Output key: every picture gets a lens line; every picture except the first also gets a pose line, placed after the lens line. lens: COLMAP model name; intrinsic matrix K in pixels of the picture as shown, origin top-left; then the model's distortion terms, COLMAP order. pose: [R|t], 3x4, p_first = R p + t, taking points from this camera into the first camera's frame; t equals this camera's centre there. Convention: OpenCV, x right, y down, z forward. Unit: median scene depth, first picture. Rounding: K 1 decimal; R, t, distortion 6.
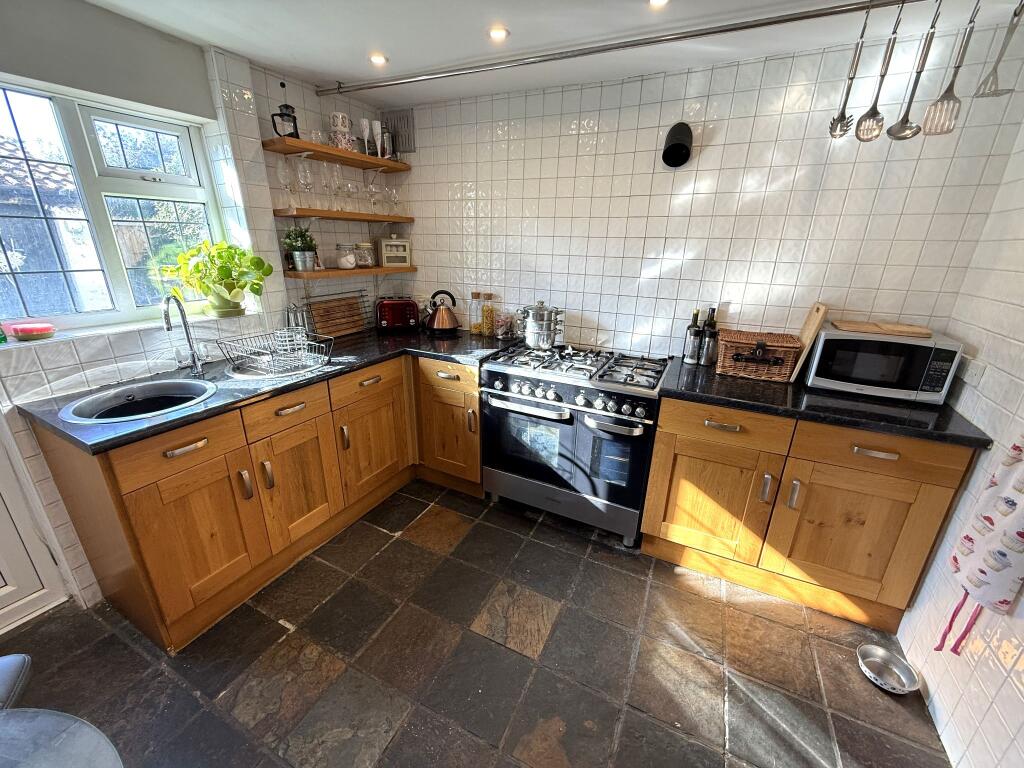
lens RADIAL K [[406.4, 0, 508.2], [0, 406.4, 384.5], [0, 0, 1]] dist [-0.000795, 0.000128]
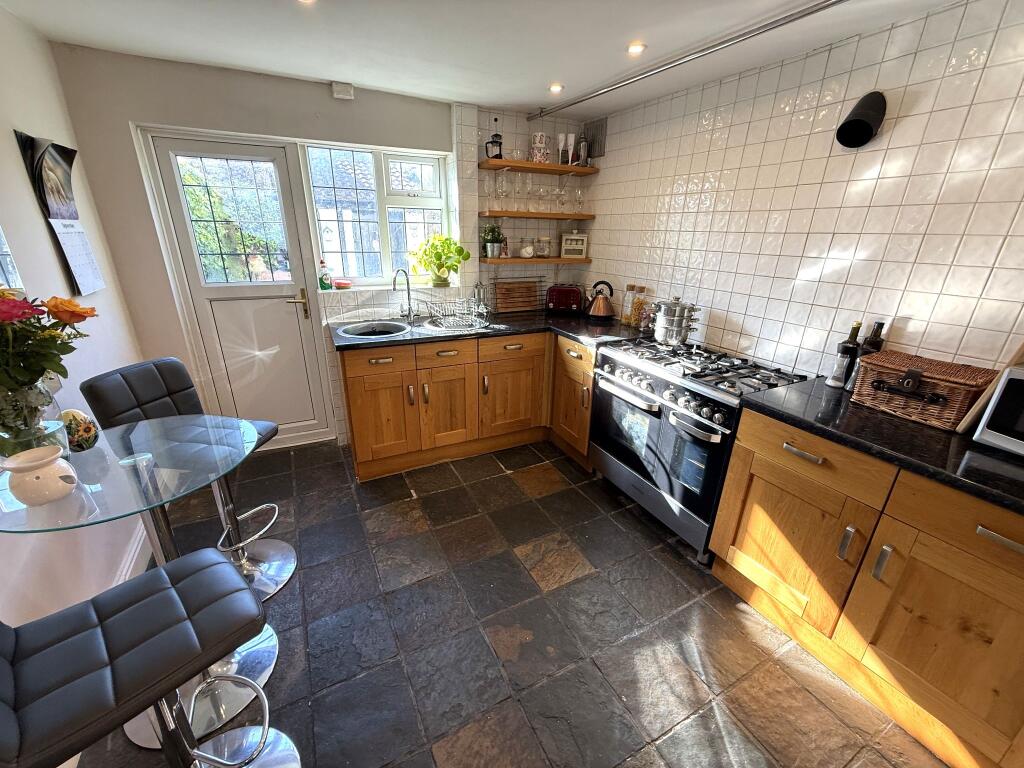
lens RADIAL K [[406.4, 0, 508.2], [0, 406.4, 384.5], [0, 0, 1]] dist [-0.000795, 0.000128]
pose [[0.807423, 0.207132, -0.552418, 0.390290], [-0.201498, 0.976856, 0.071765, 0.019633], [0.554498, 0.053367, 0.830472, -0.053828]]
